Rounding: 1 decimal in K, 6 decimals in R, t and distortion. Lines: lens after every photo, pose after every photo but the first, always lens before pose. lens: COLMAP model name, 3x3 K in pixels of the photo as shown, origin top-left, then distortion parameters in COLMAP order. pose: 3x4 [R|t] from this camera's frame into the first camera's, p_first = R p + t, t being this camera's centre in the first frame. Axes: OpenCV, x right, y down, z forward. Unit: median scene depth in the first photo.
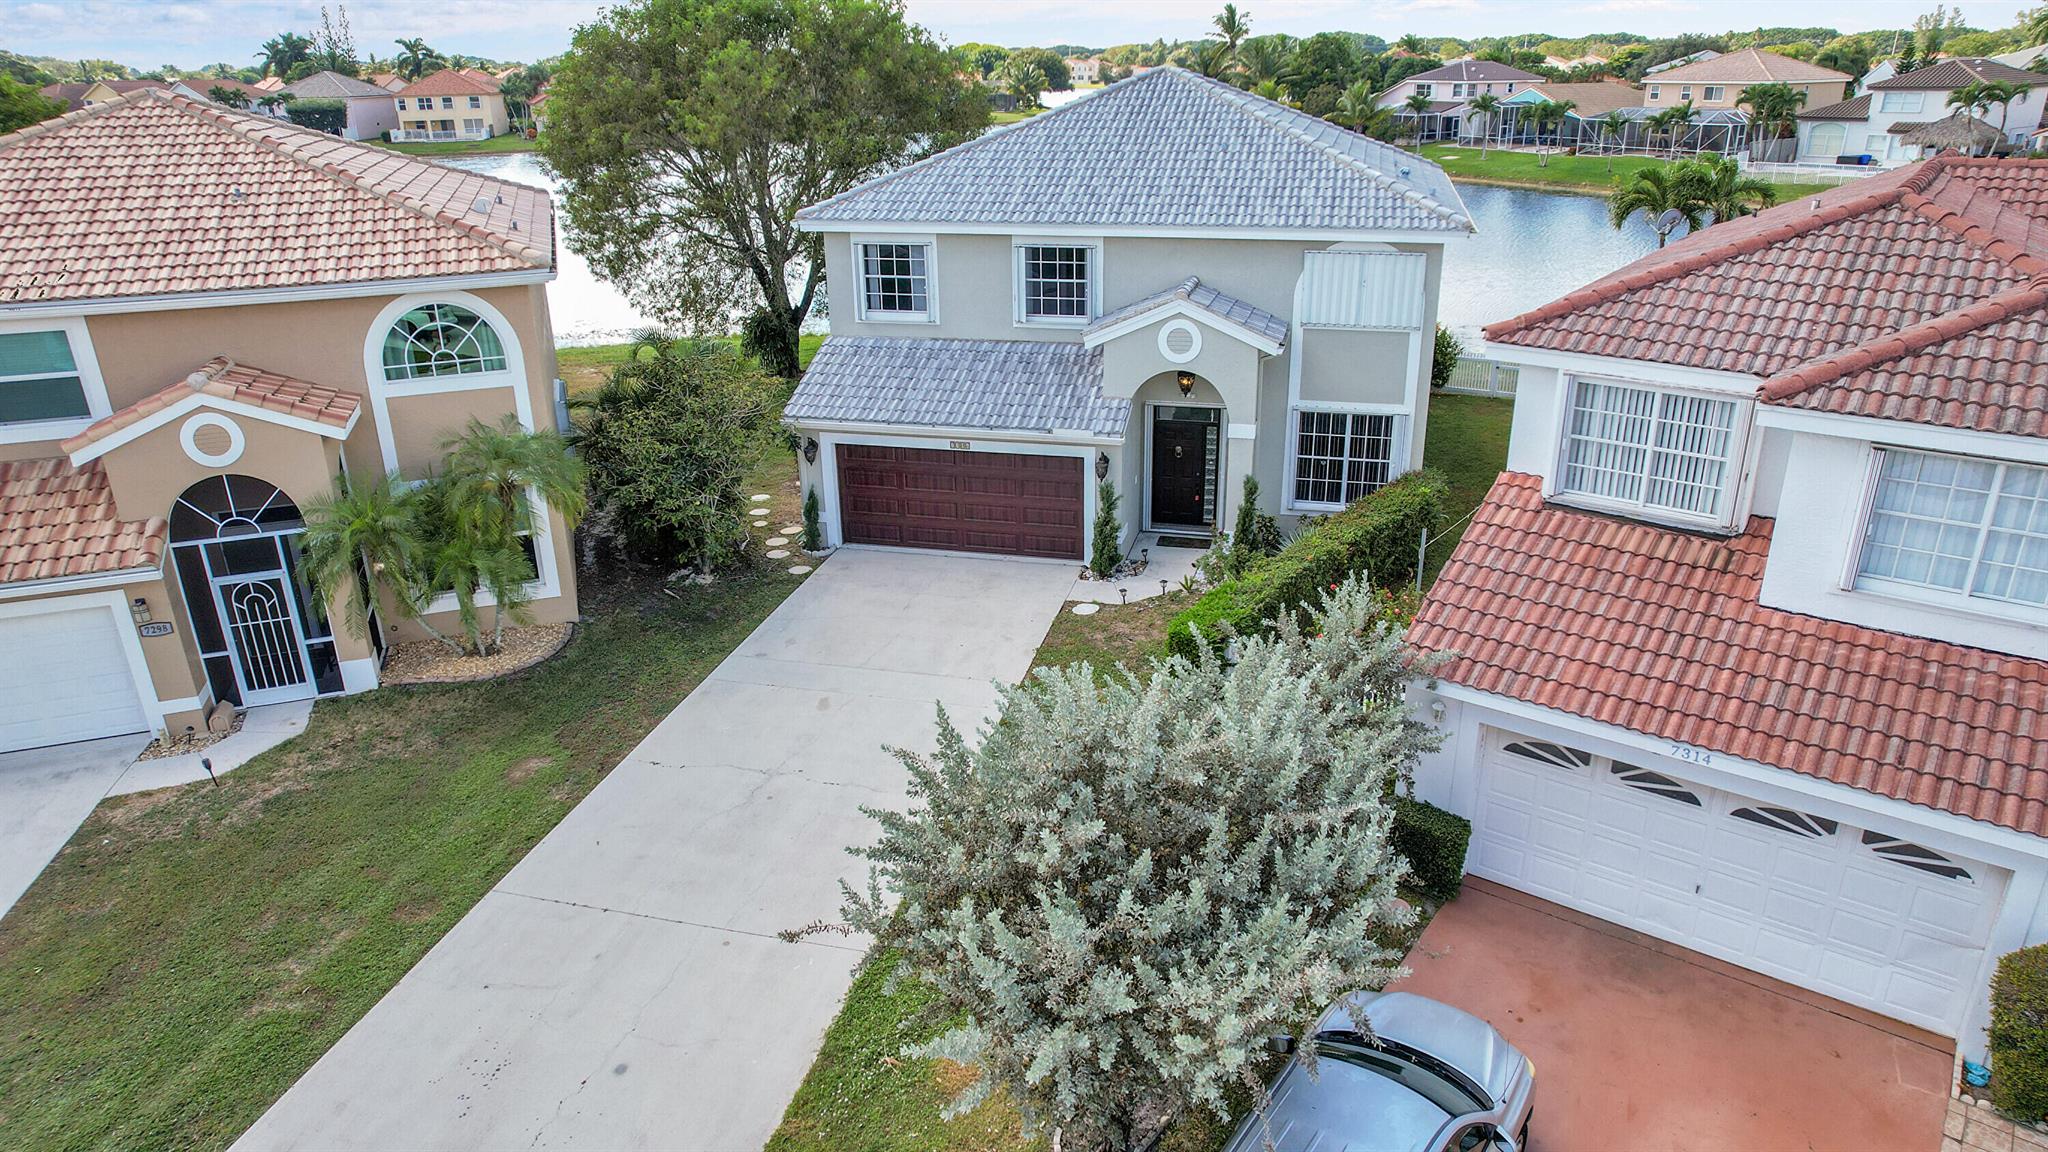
lens RADIAL K [[1346.4, 0, 957.2], [0, 1346.4, 516.5], [0, 0, 1]] dist [-0.060441, 0.056971]
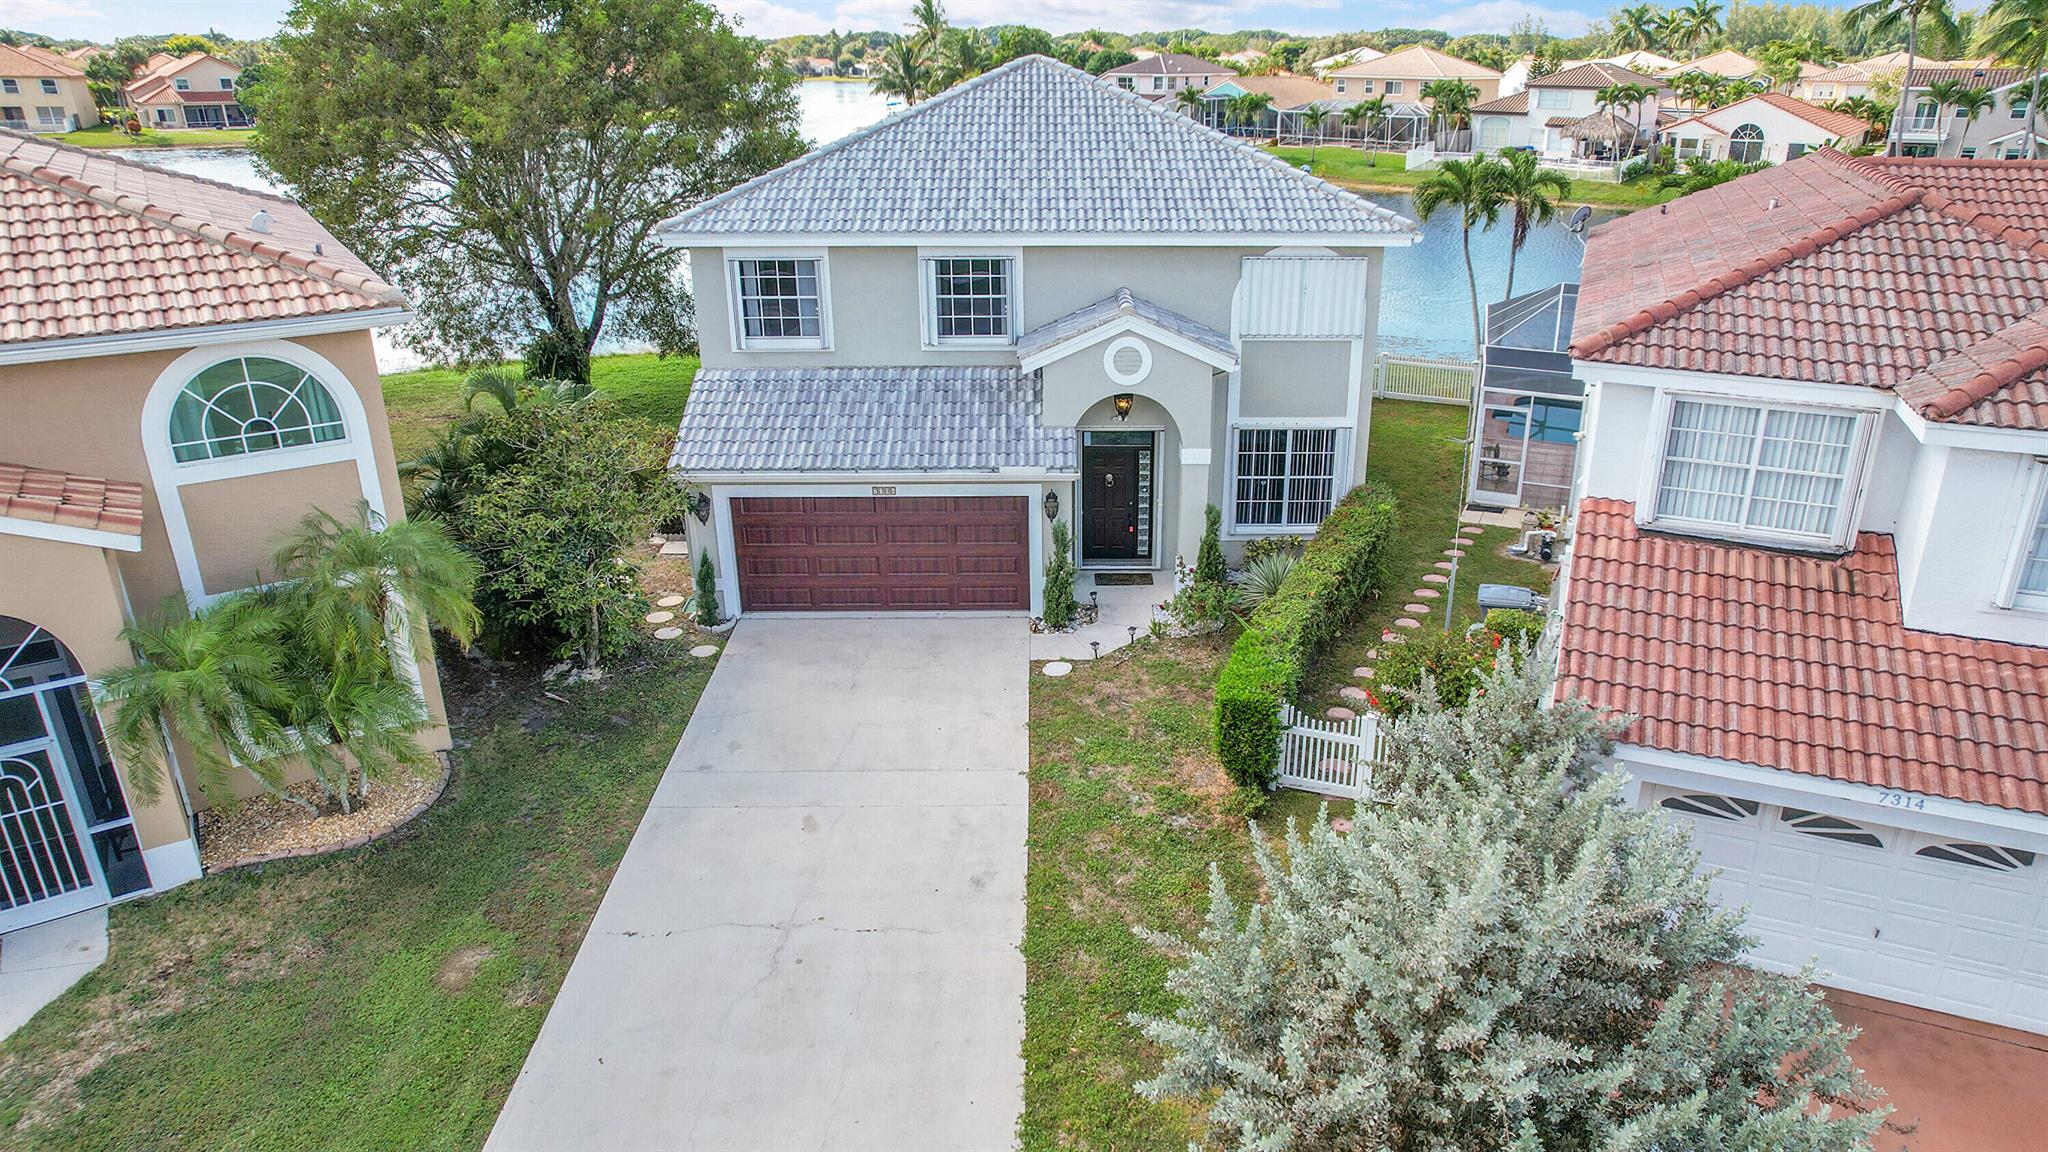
lens RADIAL K [[1364.3, 0, 993.4], [0, 1364.3, 524.5], [0, 0, 1]] dist [-0.070445, 0.085438]
pose [[0.963058, -0.072768, 0.259276, -0.165689], [0.070872, 0.997346, 0.016663, -0.042584], [-0.259800, 0.002328, 0.965660, 0.139990]]
